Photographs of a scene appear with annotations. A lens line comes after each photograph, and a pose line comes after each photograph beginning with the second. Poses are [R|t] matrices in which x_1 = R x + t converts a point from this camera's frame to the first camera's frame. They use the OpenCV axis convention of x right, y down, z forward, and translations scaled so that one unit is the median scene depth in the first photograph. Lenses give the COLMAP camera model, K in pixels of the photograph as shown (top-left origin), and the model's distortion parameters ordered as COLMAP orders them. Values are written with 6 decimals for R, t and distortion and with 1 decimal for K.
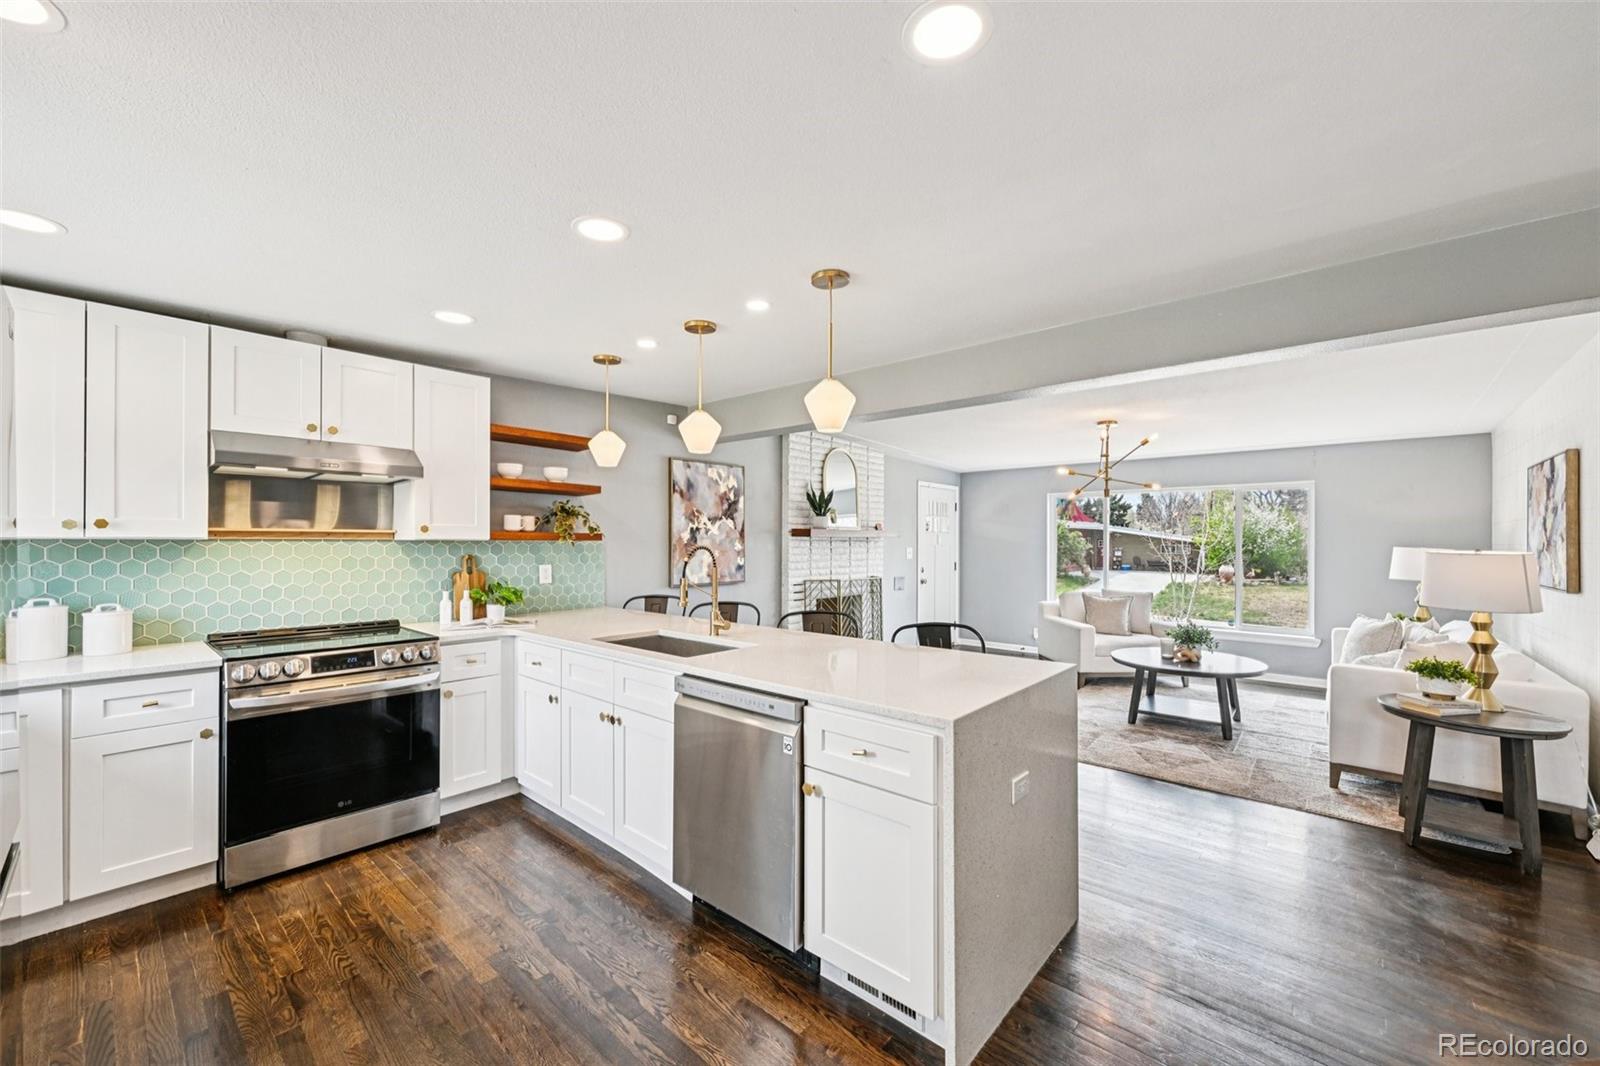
lens RADIAL K [[625.1, 0, 805.0], [0, 625.1, 543.5], [0, 0, 1]] dist [-0.000088, 0.000146]
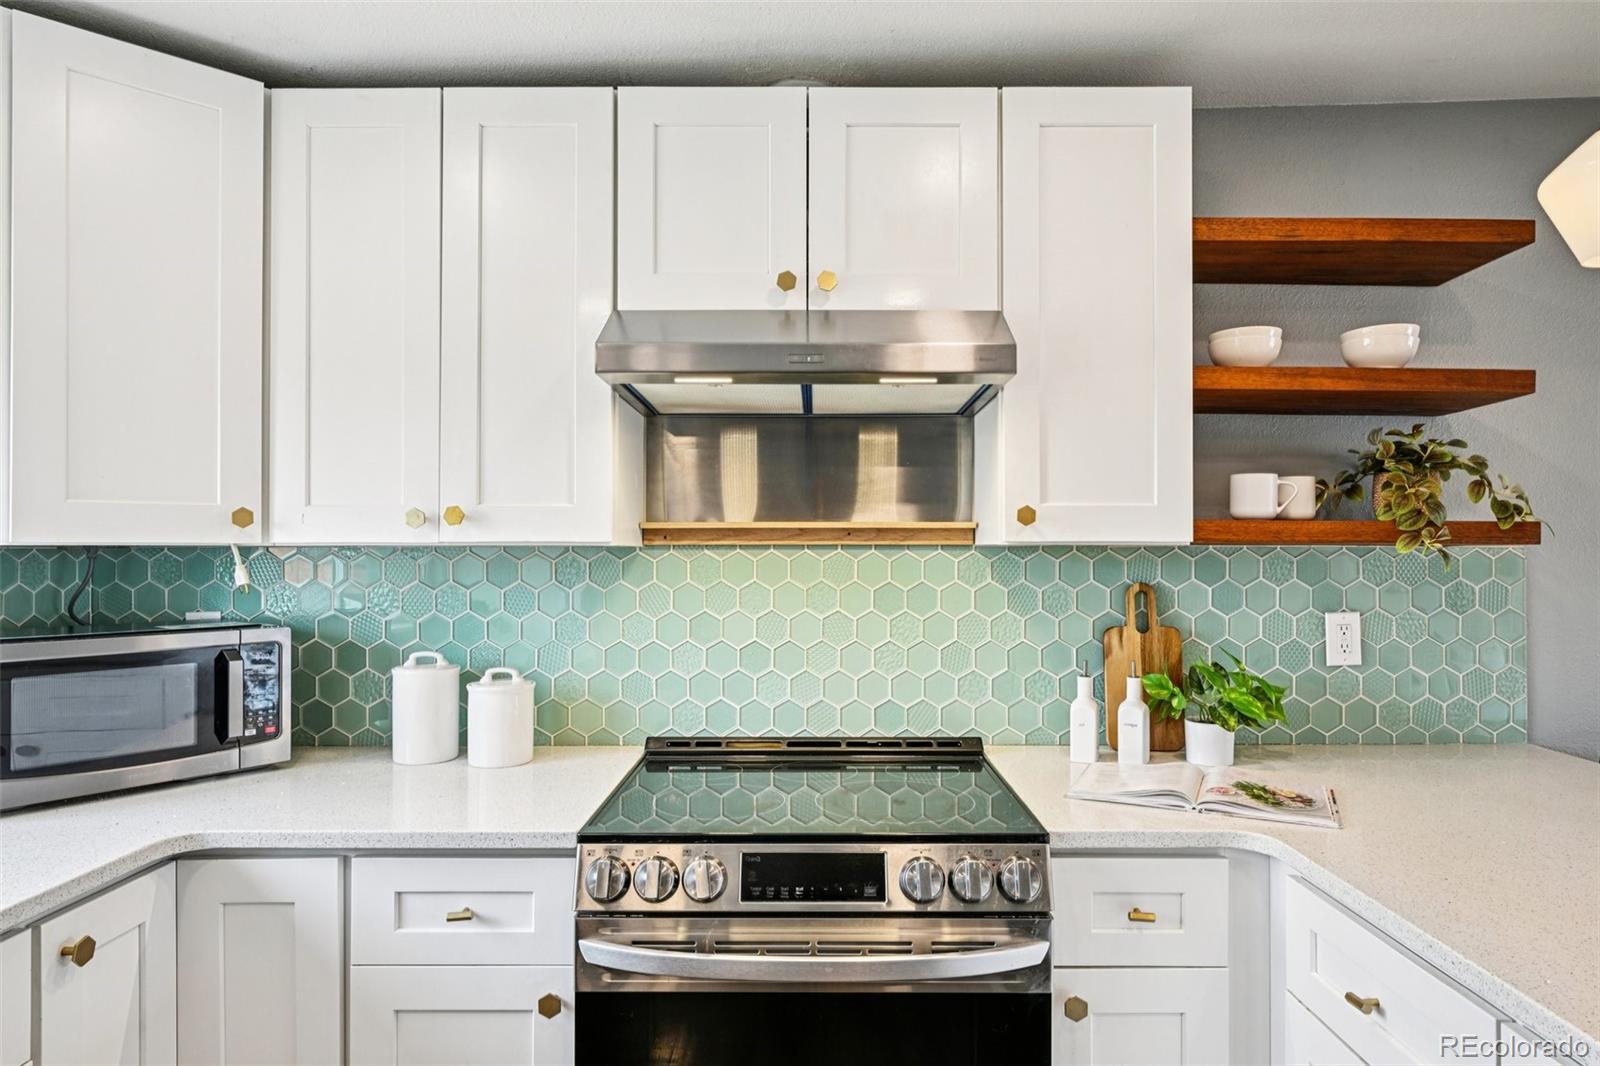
lens RADIAL K [[946.8, 0, 804.8], [0, 946.8, 542.6], [0, 0, 1]] dist [-0.007993, -0.000593]
pose [[0.656253, -0.003772, -0.754532, -0.235822], [0.000403, 0.999989, -0.004649, -0.004052], [0.754541, 0.002747, 0.656247, 0.465326]]
